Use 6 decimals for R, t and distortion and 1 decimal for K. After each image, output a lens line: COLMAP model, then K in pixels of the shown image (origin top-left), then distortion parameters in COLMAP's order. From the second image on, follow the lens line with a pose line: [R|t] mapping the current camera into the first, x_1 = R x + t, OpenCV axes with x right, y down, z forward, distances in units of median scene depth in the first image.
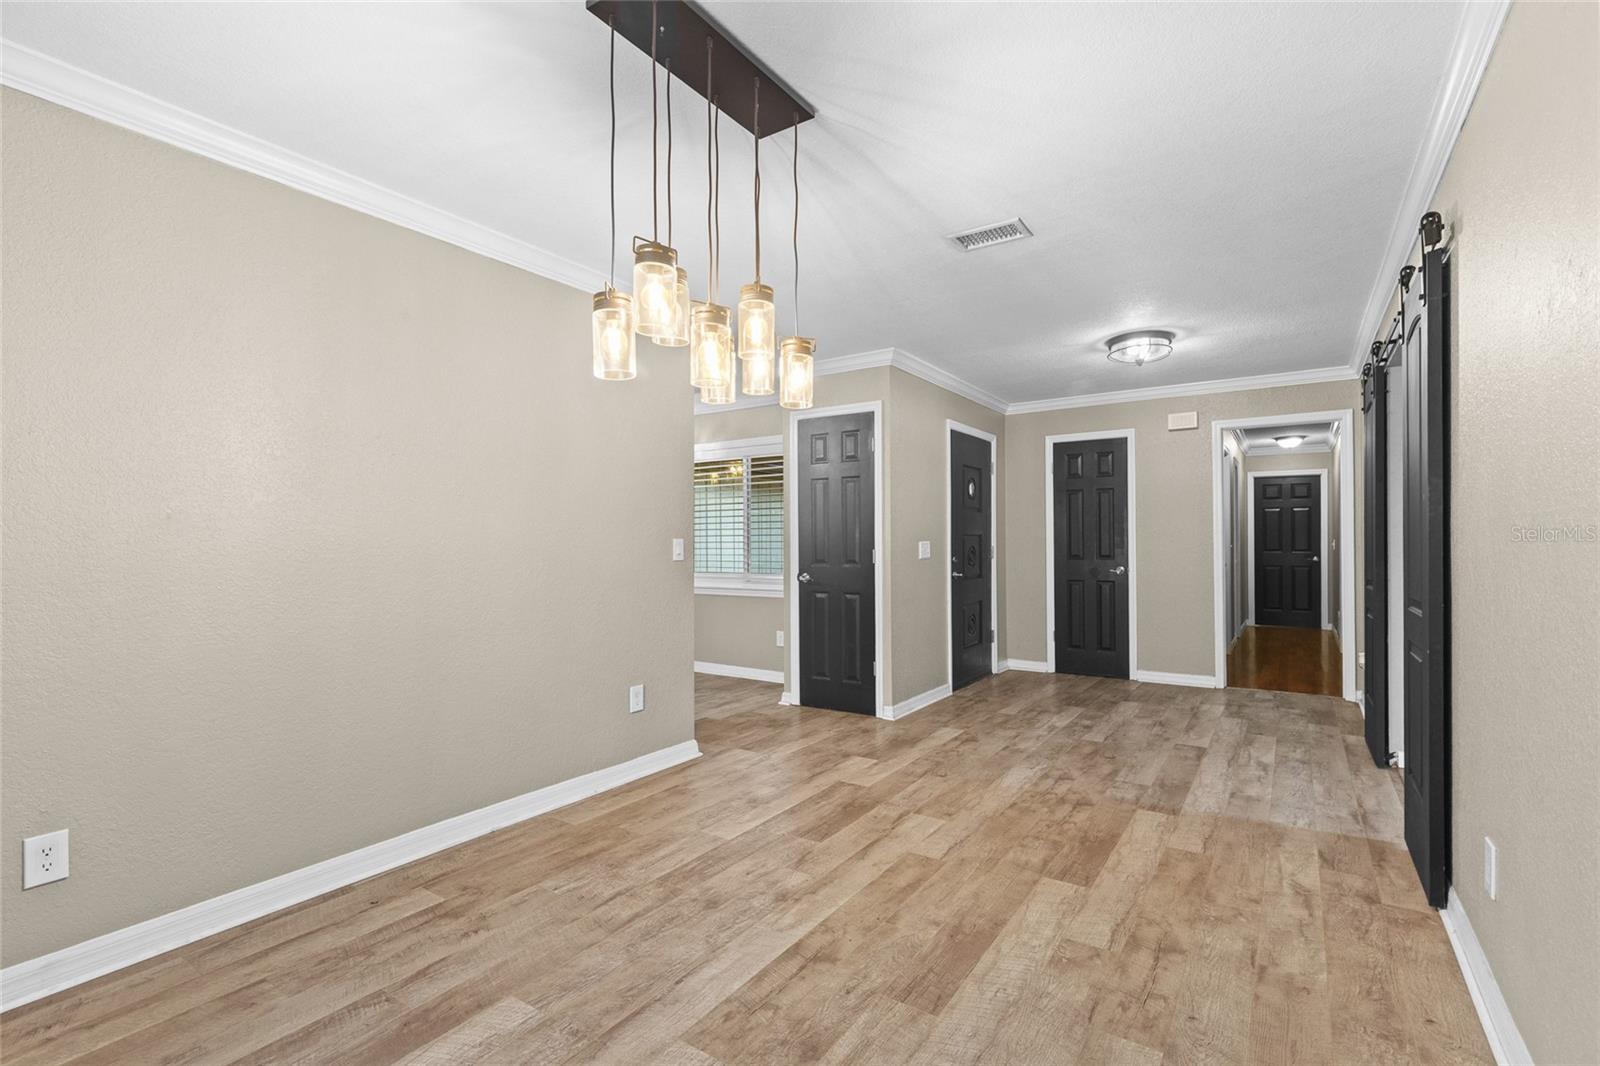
lens RADIAL K [[729.9, 0, 809.5], [0, 729.9, 533.7], [0, 0, 1]] dist [0.012617, -0.002512]
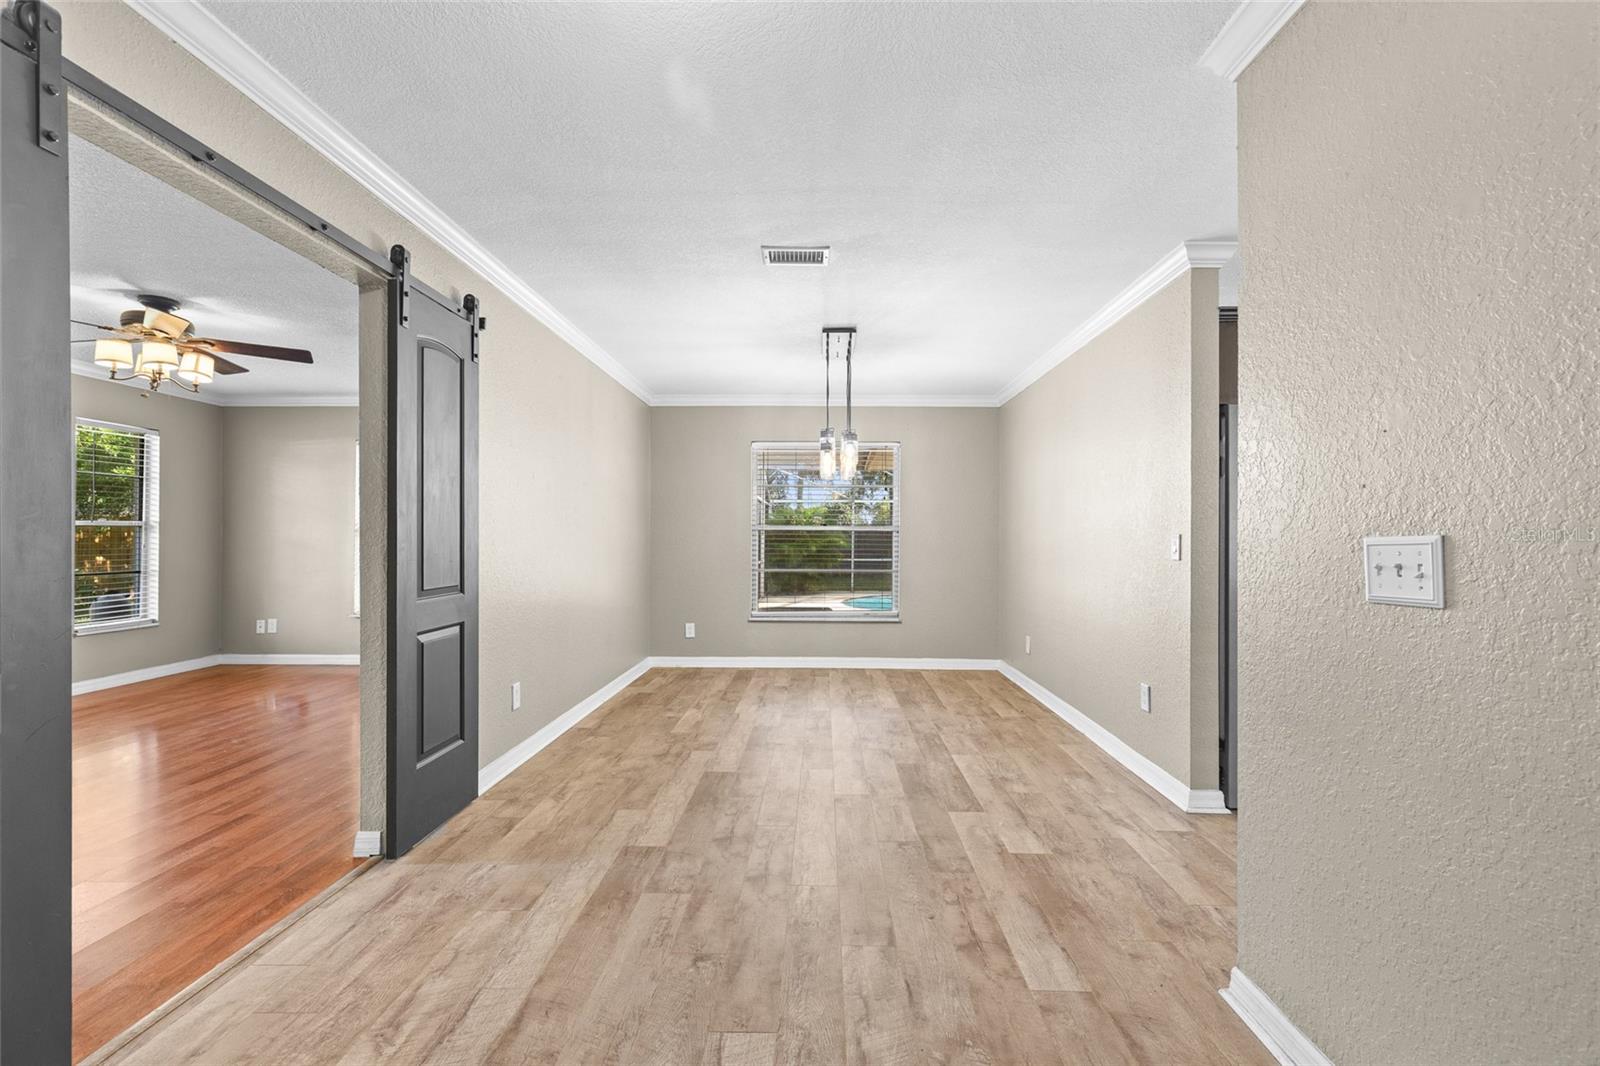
lens RADIAL K [[729.9, 0, 812.4], [0, 729.9, 537.7], [0, 0, 1]] dist [0.012617, -0.002512]
pose [[-0.840485, -0.001359, -0.541833, 0.655358], [0.003648, 0.999960, -0.008168, 0.017261], [0.541823, -0.008841, -0.840446, 1.549706]]
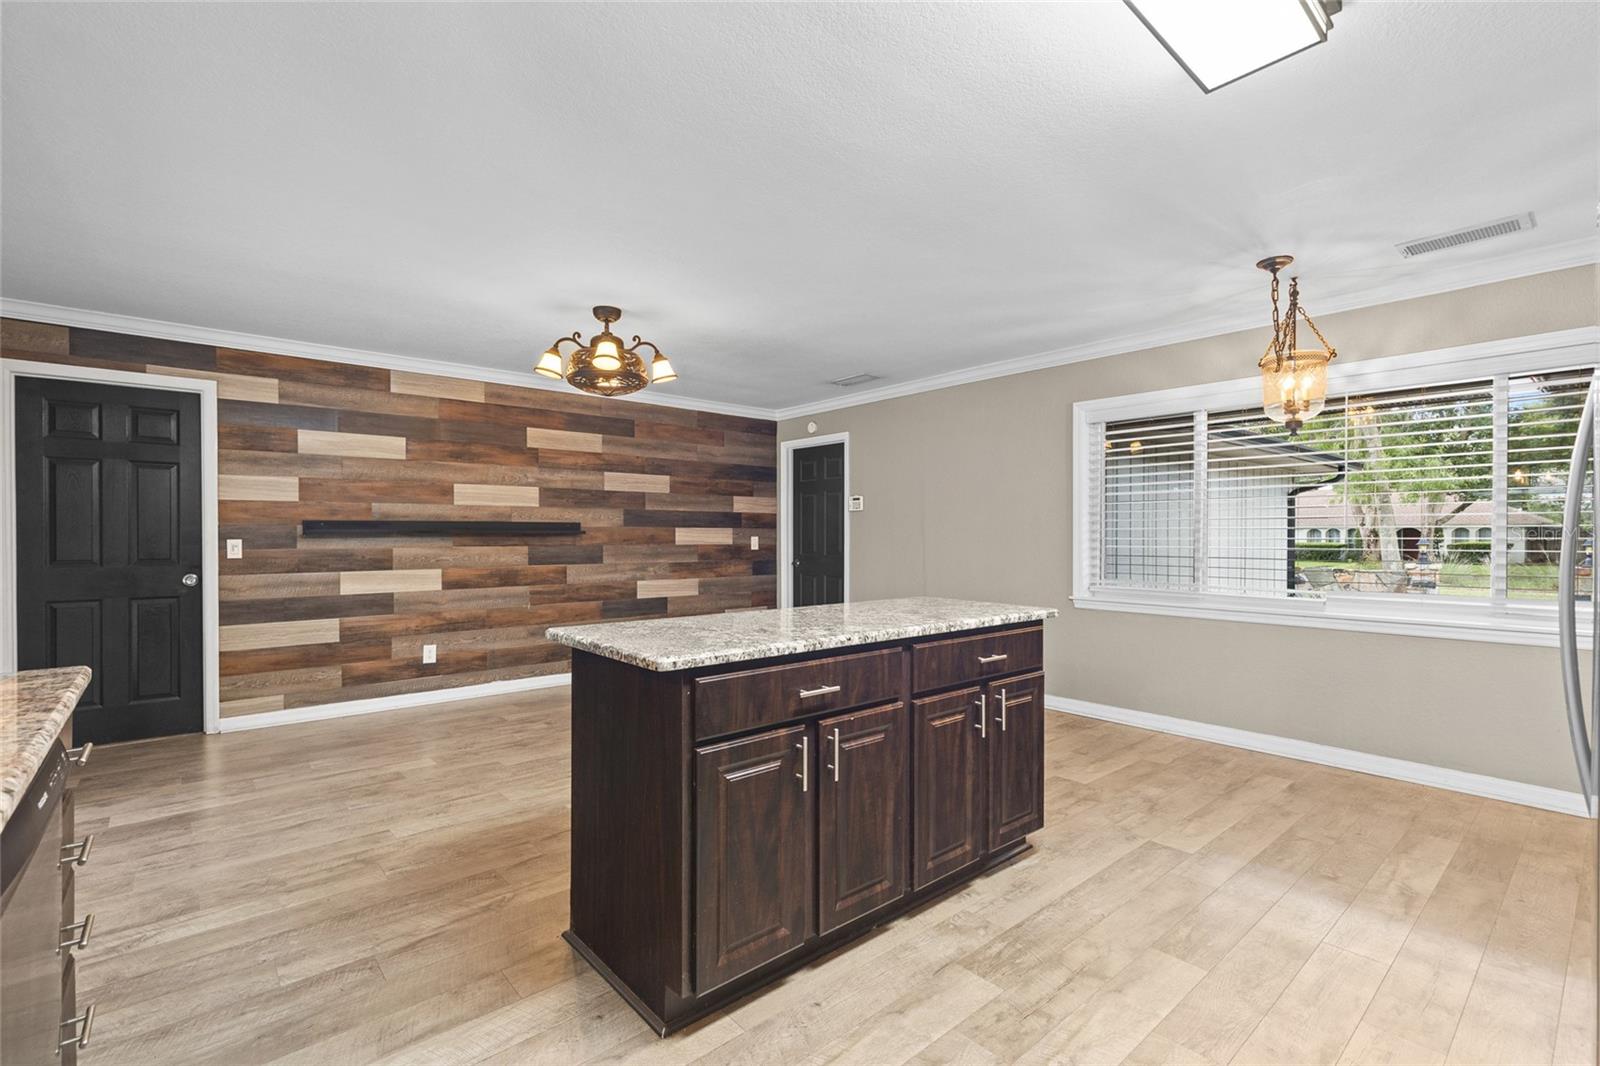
lens RADIAL K [[729.9, 0, 808.8], [0, 729.9, 543.7], [0, 0, 1]] dist [0.012617, -0.002512]
pose [[0.963384, 0.007452, -0.268023, 0.197219], [-0.001563, 0.999753, 0.022178, 0.006383], [0.268122, -0.020946, 0.963157, 0.592824]]
